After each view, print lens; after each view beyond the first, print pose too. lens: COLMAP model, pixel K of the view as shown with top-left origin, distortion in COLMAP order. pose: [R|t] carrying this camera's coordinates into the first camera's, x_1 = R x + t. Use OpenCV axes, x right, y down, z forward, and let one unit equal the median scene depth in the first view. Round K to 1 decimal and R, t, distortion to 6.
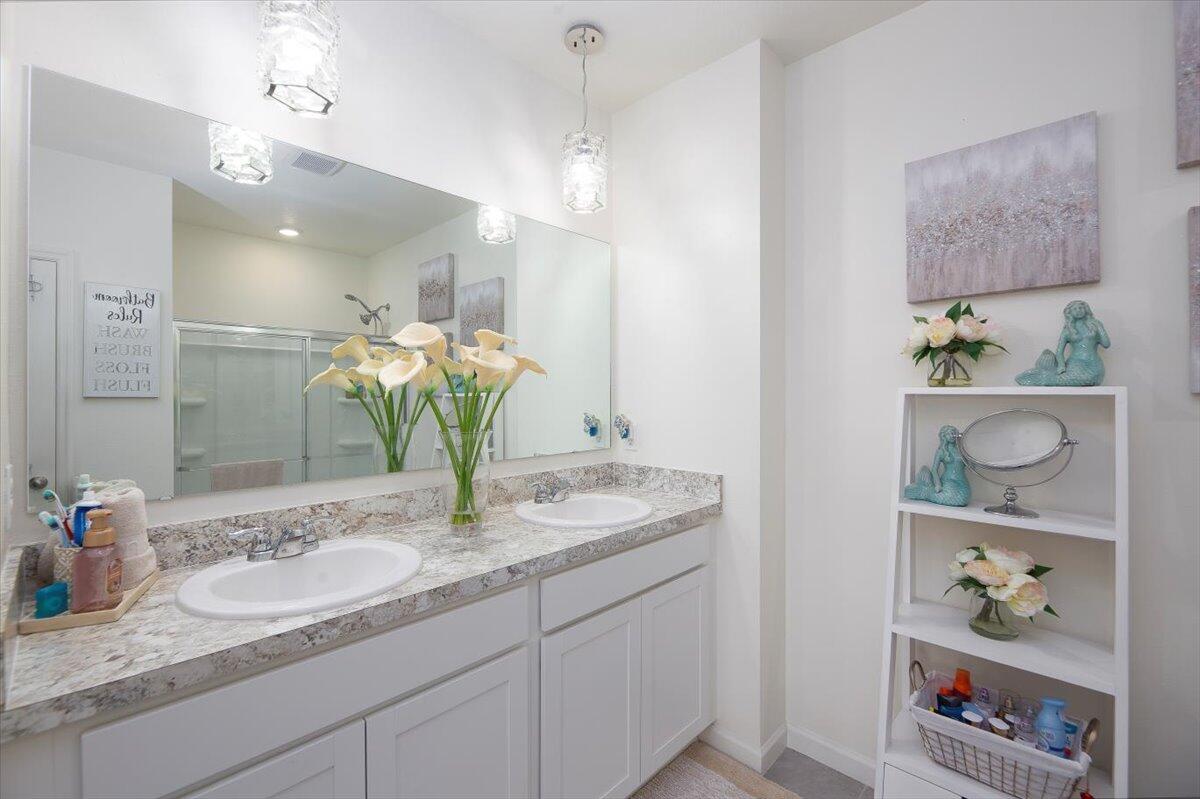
lens RADIAL K [[517.6, 0, 598.8], [0, 517.6, 395.5], [0, 0, 1]] dist [-0.001554, -0.003126]
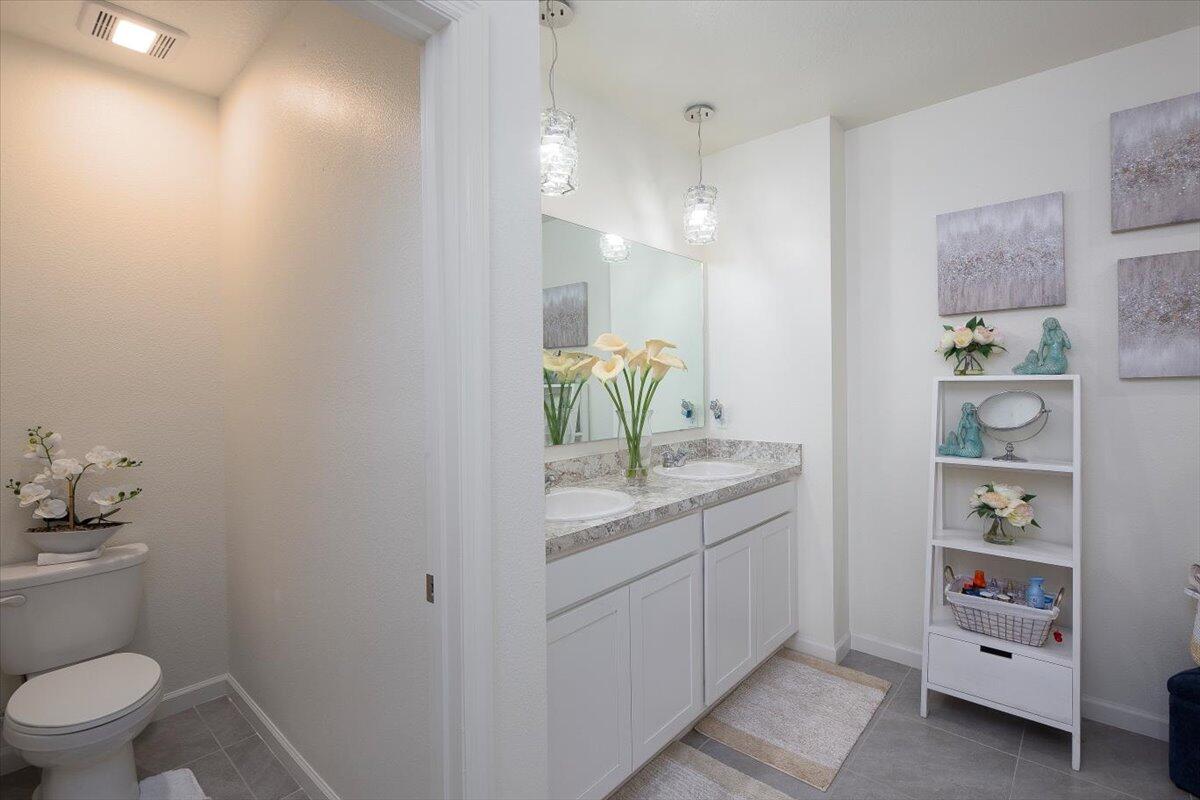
lens RADIAL K [[545.0, 0, 637.3], [0, 545.0, 390.3], [0, 0, 1]] dist [0.000015, -0.003194]
pose [[0.997680, -0.011391, 0.067112, -0.353976], [0.010936, 0.999915, 0.007140, 0.003693], [-0.067188, -0.006389, 0.997720, -0.463592]]
